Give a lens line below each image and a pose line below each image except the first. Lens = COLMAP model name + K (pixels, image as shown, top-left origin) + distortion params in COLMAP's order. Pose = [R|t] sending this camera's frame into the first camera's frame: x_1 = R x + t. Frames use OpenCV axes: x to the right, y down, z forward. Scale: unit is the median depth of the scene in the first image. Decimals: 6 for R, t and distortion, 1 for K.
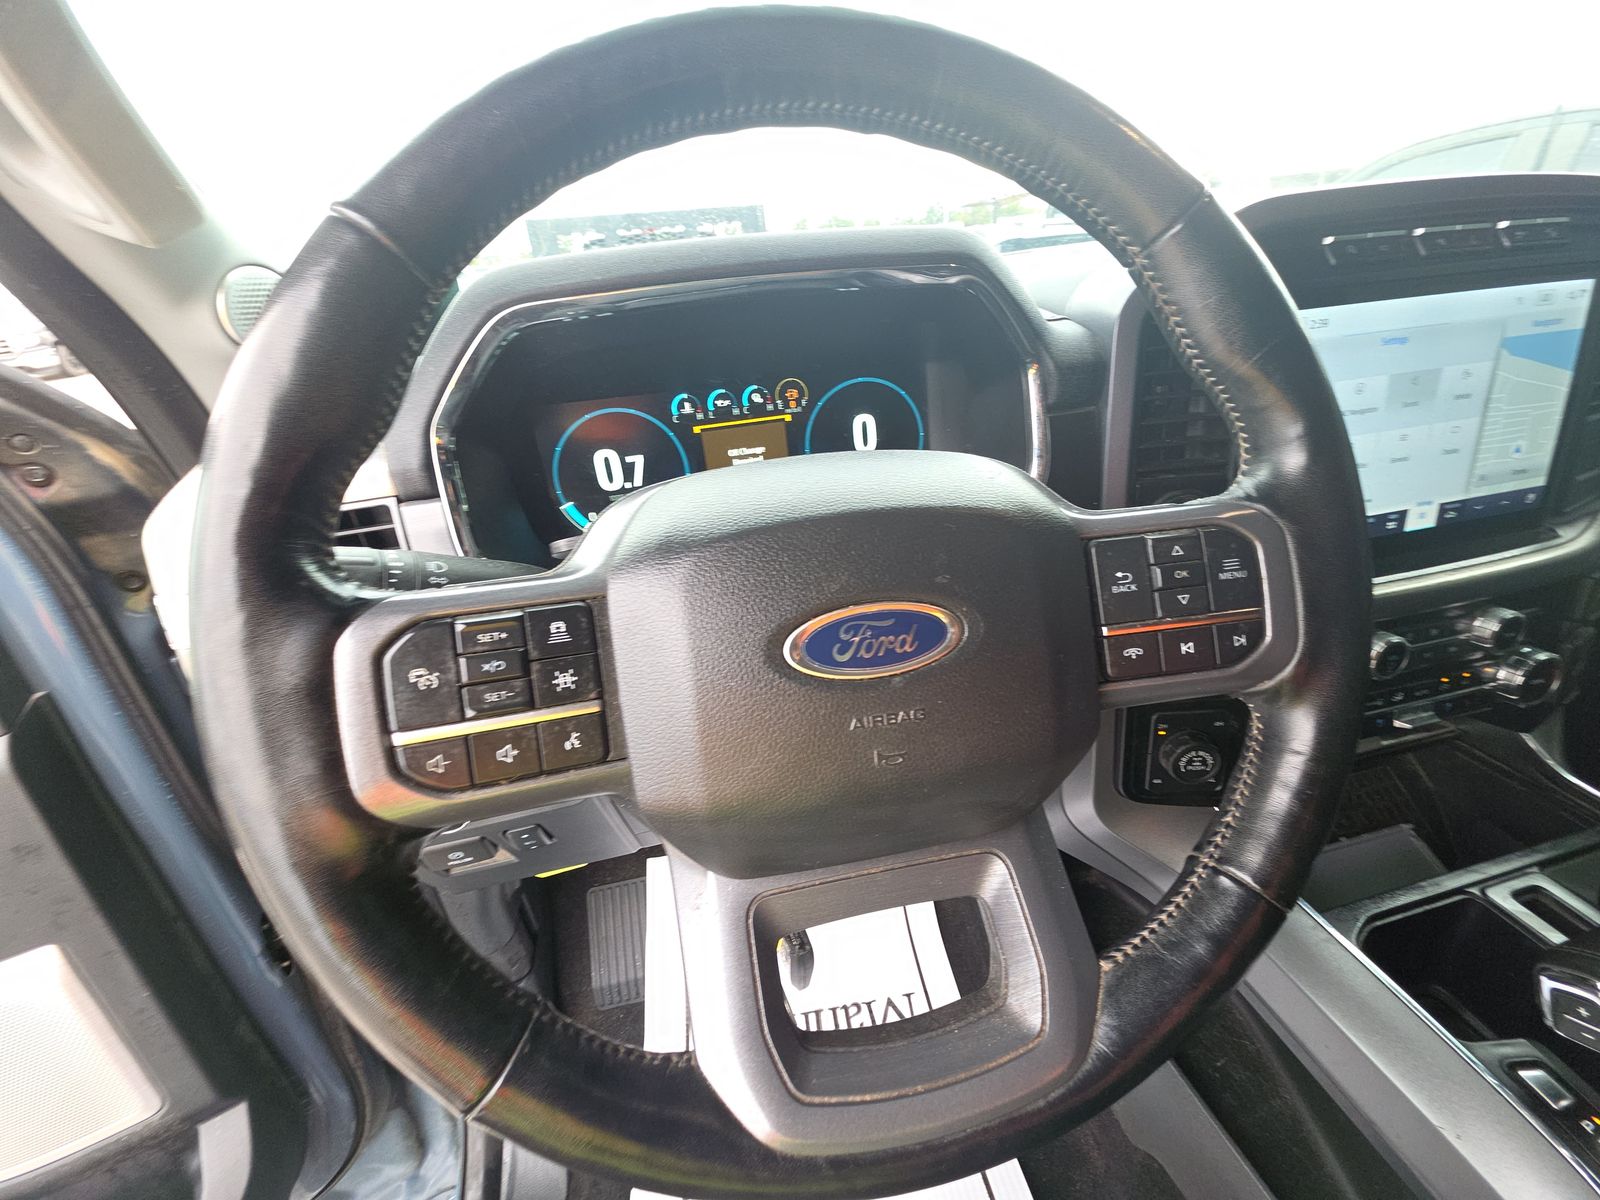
lens RADIAL K [[639.4, 0, 807.6], [0, 639.4, 609.3], [0, 0, 1]] dist [0.004336, 0.000035]
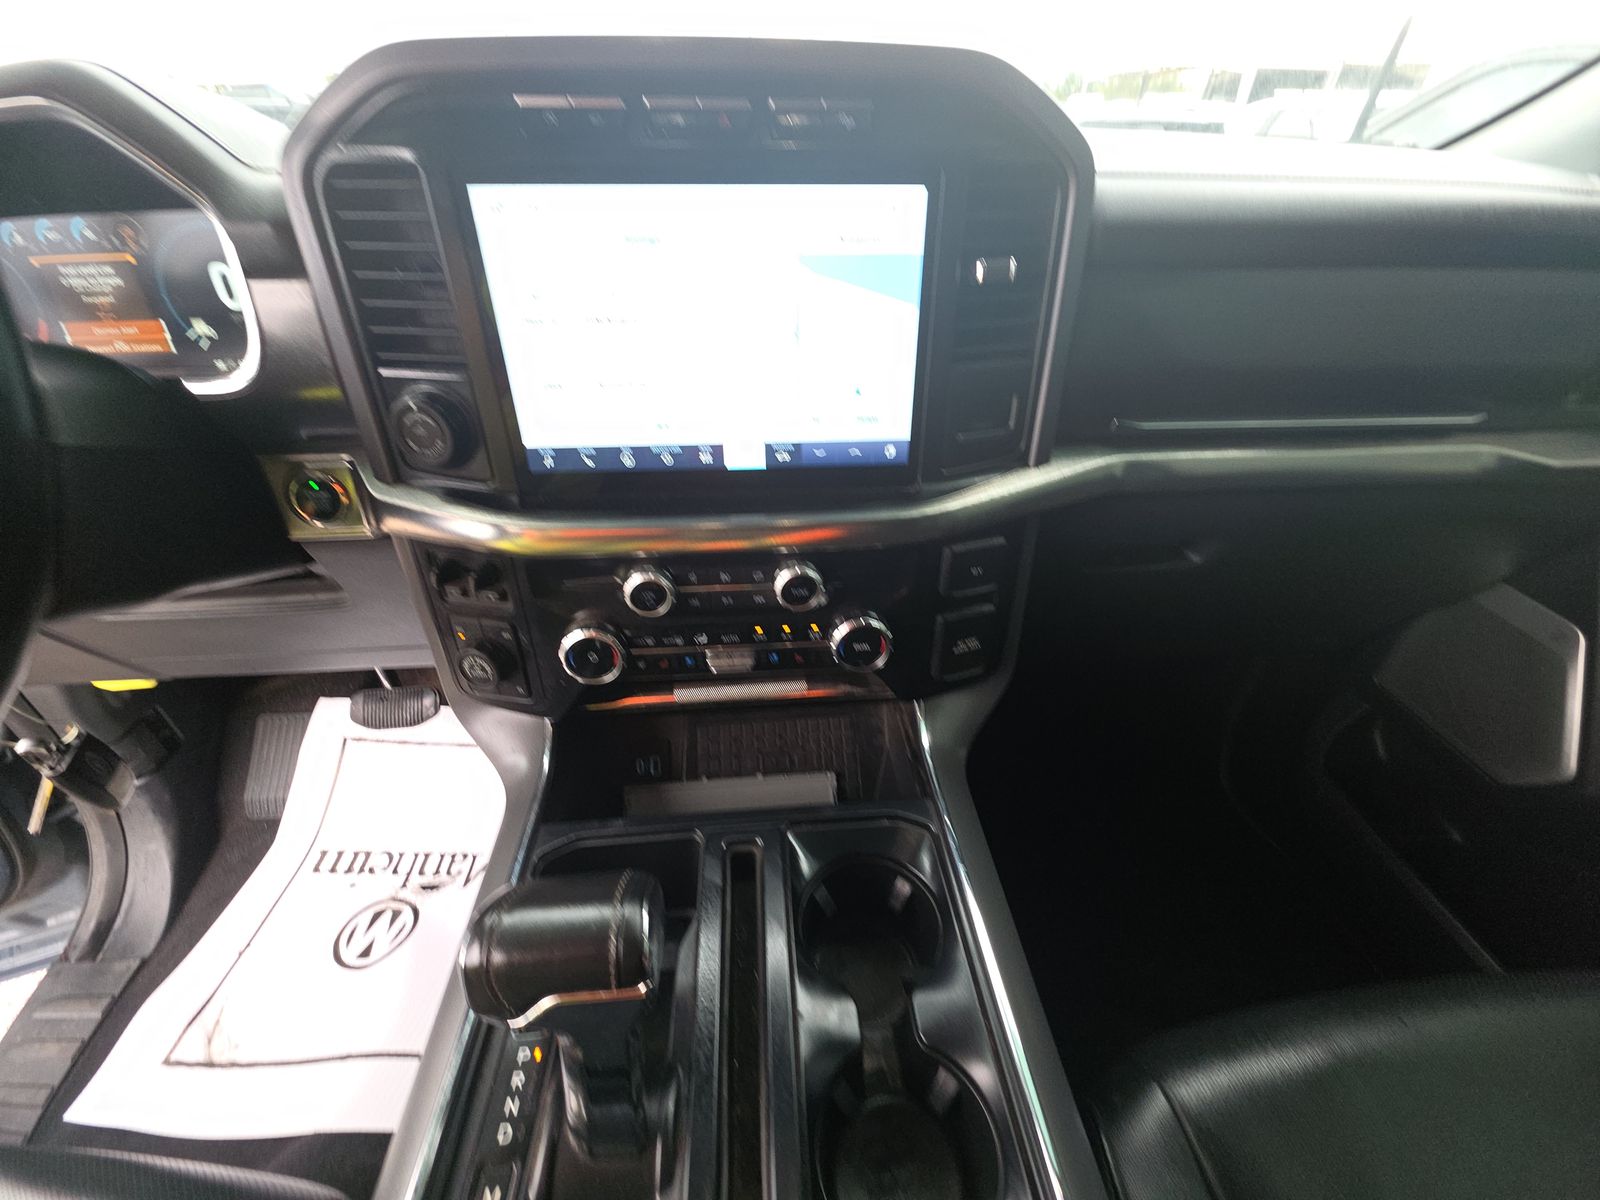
lens RADIAL K [[639.4, 0, 796.5], [0, 639.4, 614.8], [0, 0, 1]] dist [0.004336, 0.000035]
pose [[0.985707, 0.154884, -0.066269, 1.130932], [-0.142116, 0.975728, 0.166604, -0.083136], [0.090465, -0.154805, 0.983794, 0.058834]]
